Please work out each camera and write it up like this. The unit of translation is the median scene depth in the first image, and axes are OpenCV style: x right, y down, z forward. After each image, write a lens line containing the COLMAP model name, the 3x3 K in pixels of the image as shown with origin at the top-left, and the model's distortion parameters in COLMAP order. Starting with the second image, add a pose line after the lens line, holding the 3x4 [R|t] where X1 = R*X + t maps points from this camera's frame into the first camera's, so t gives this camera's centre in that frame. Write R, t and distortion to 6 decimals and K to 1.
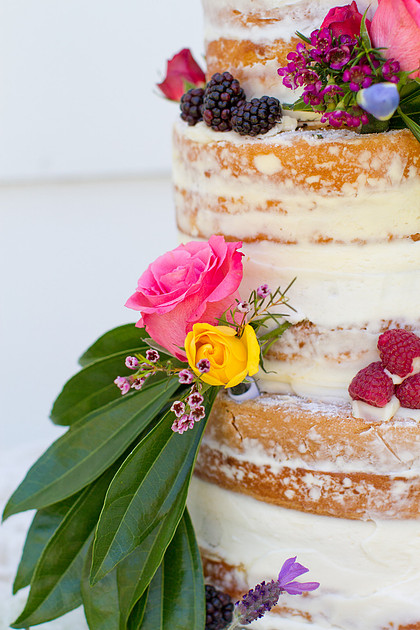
lens RADIAL K [[1556.7, 0, 209.9], [0, 1556.7, 315.0], [0, 0, 1]] dist [-0.205764, 0.000000]
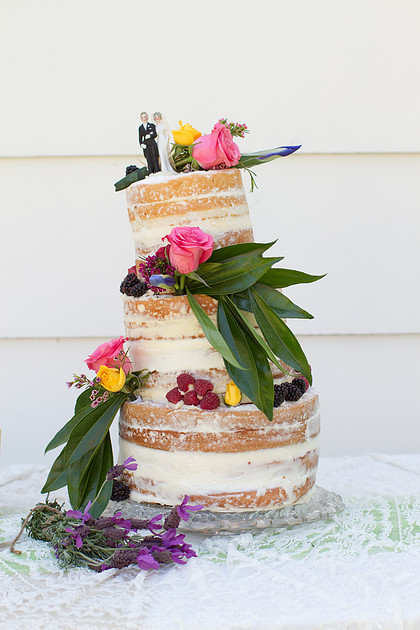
lens RADIAL K [[1556.7, 0, 210.1], [0, 1556.7, 314.8], [0, 0, 1]] dist [-0.205764, 0.000000]
pose [[0.956399, 0.014833, -0.291685, 0.886610], [-0.061935, 0.986296, -0.152922, 0.295835], [0.285419, 0.164320, 0.944211, -1.371514]]
